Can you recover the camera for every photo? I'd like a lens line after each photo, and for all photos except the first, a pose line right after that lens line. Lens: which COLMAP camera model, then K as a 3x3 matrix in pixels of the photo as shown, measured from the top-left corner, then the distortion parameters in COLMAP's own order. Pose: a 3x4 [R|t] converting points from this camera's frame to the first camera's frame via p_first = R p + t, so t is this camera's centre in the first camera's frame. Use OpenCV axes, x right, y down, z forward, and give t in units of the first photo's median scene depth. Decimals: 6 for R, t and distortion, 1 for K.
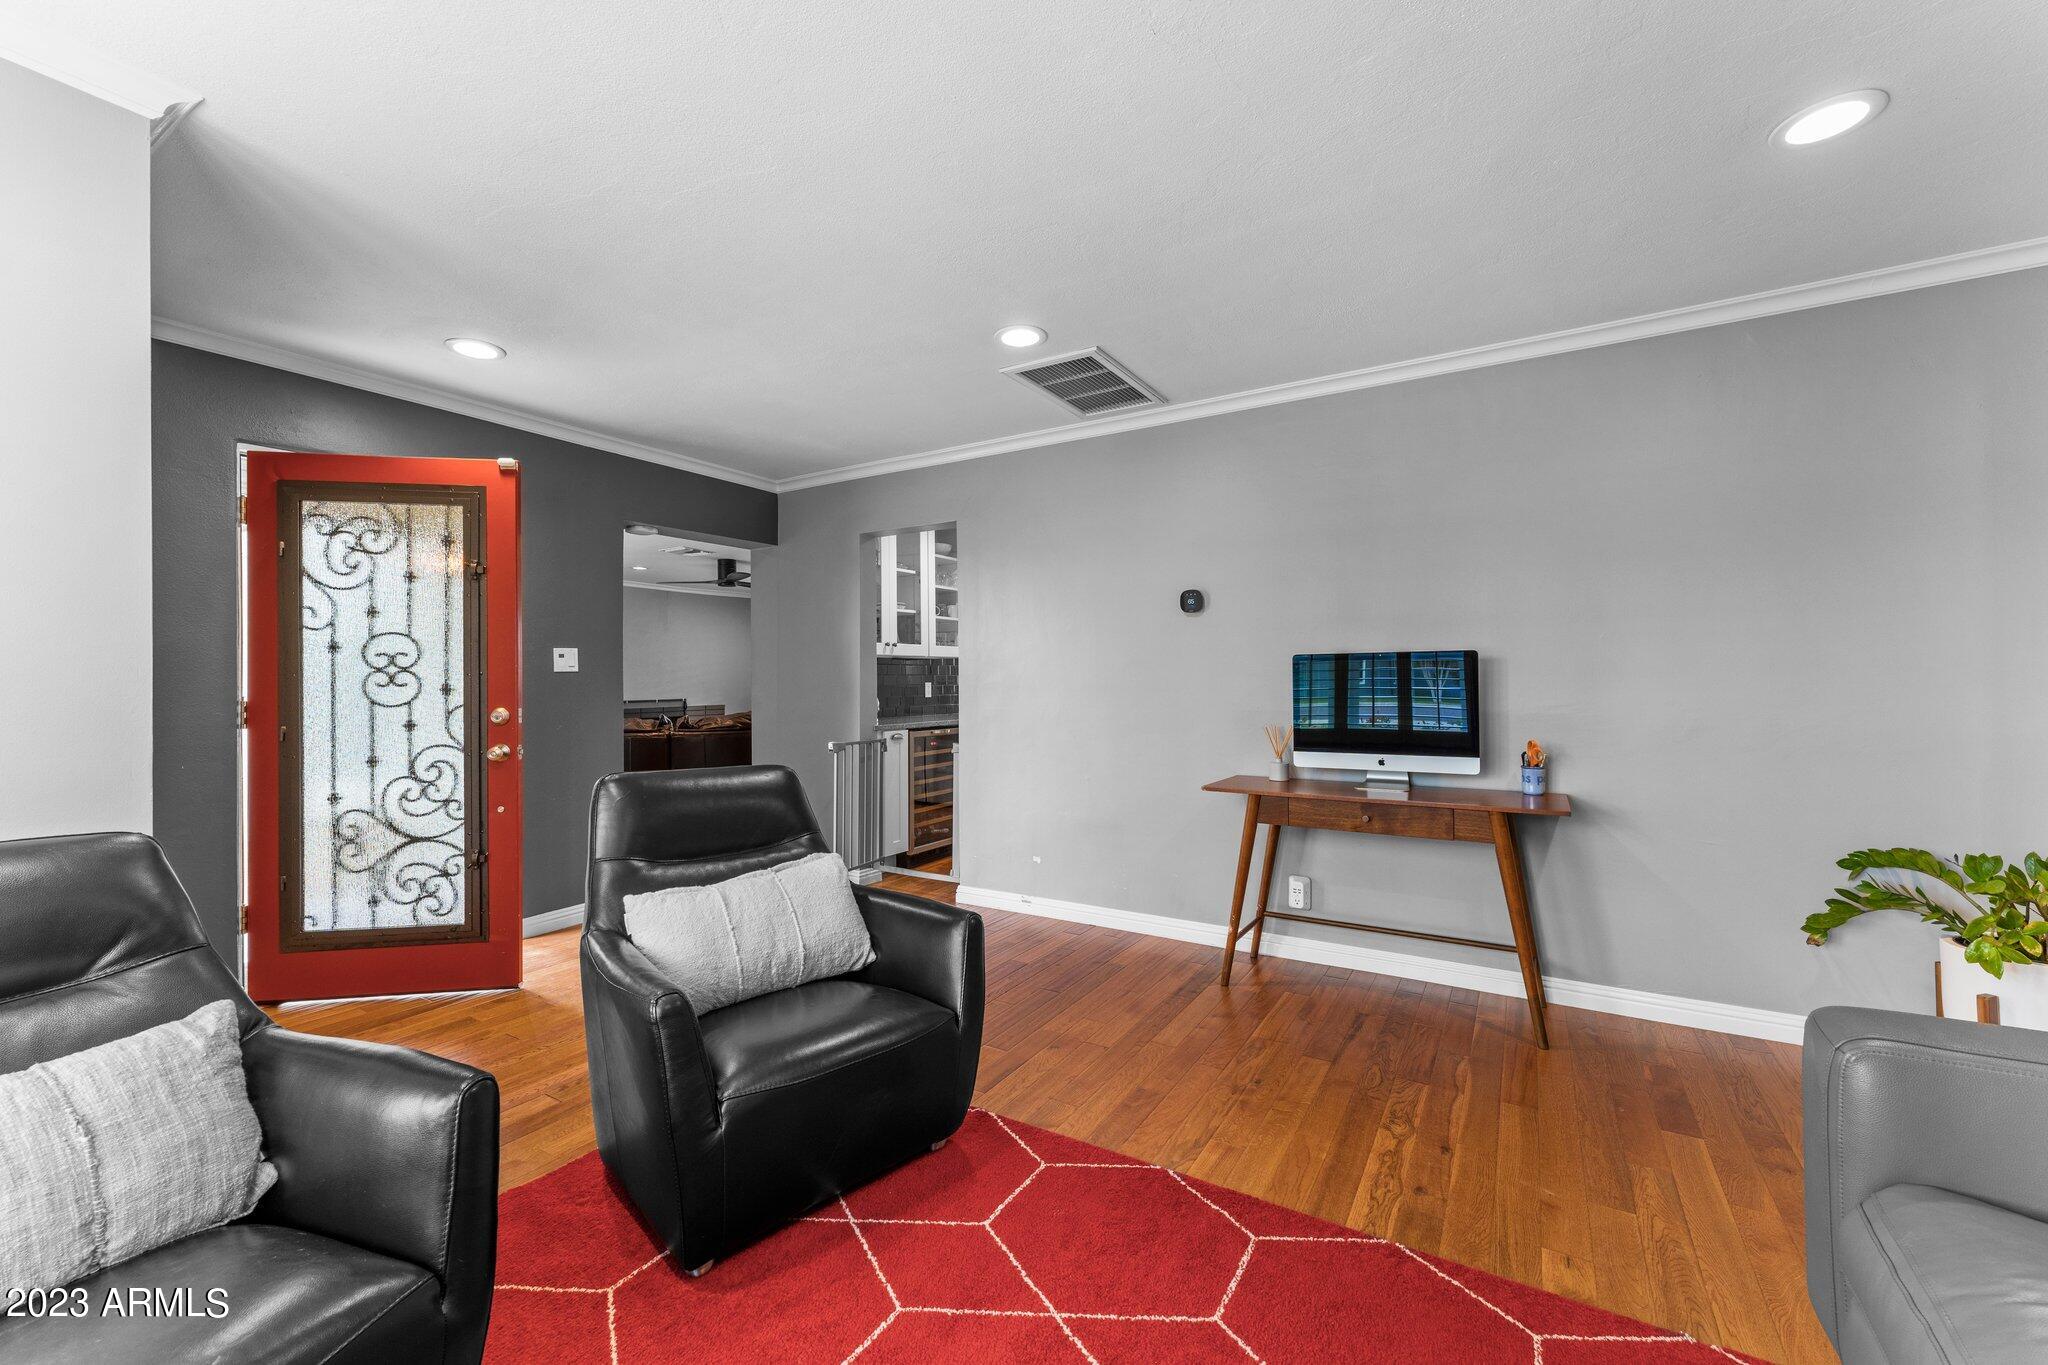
lens RADIAL K [[822.6, 0, 1024.0], [0, 822.6, 682.5], [0, 0, 1]] dist [-0.000422, -0.000082]
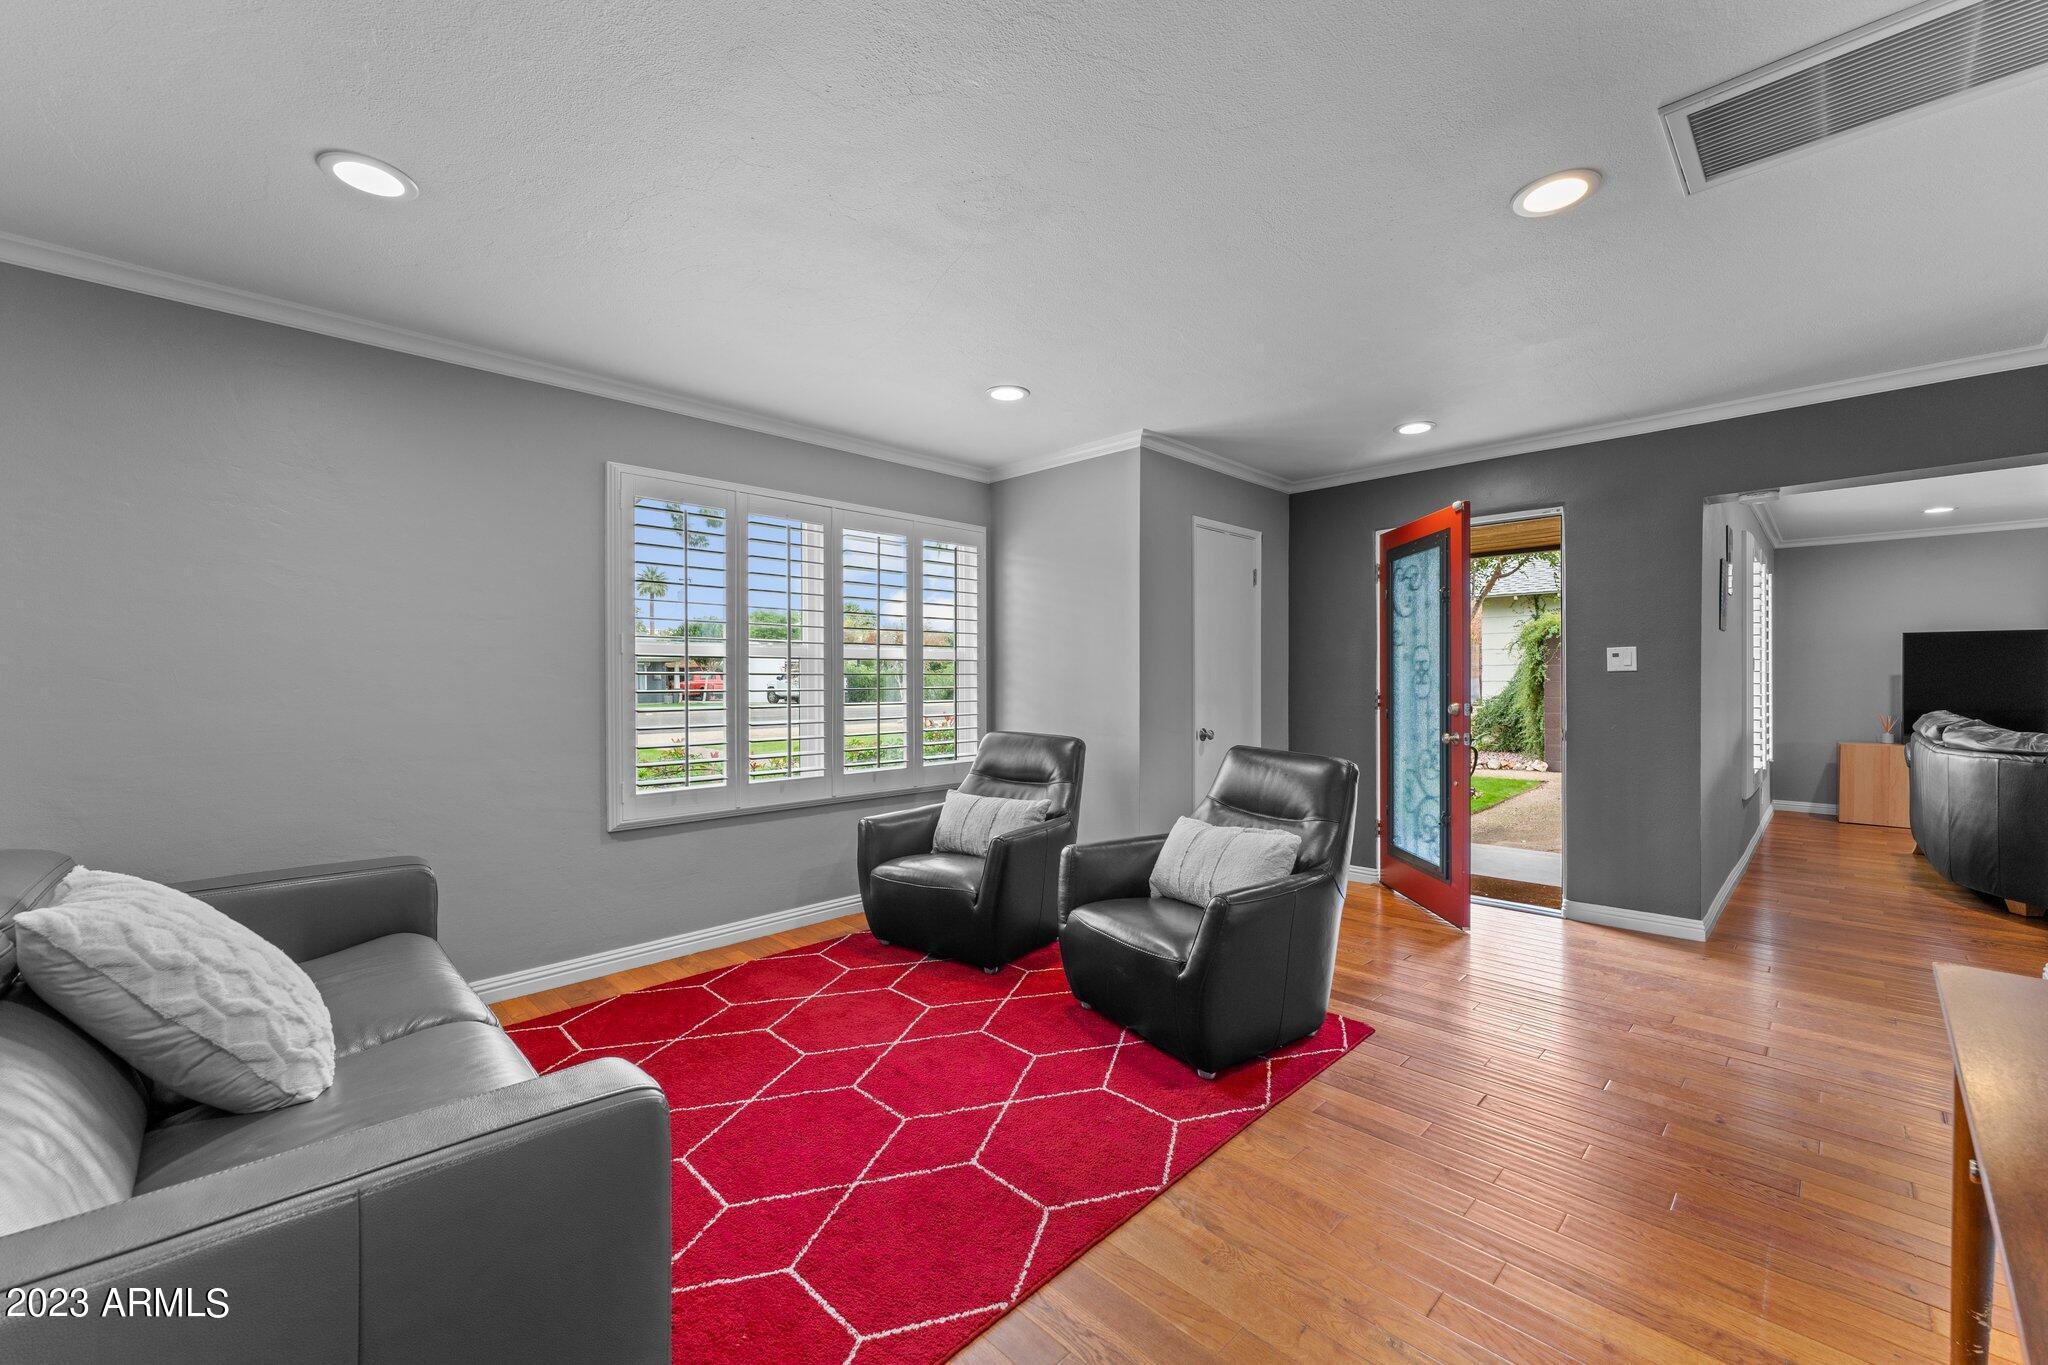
lens RADIAL K [[822.6, 0, 1024.0], [0, 822.6, 682.5], [0, 0, 1]] dist [-0.000422, -0.000082]
pose [[-0.241750, 0.009399, -0.970293, 0.769919], [-0.000101, 0.999953, 0.009711, -0.011609], [0.970339, 0.002445, -0.241737, 0.717372]]
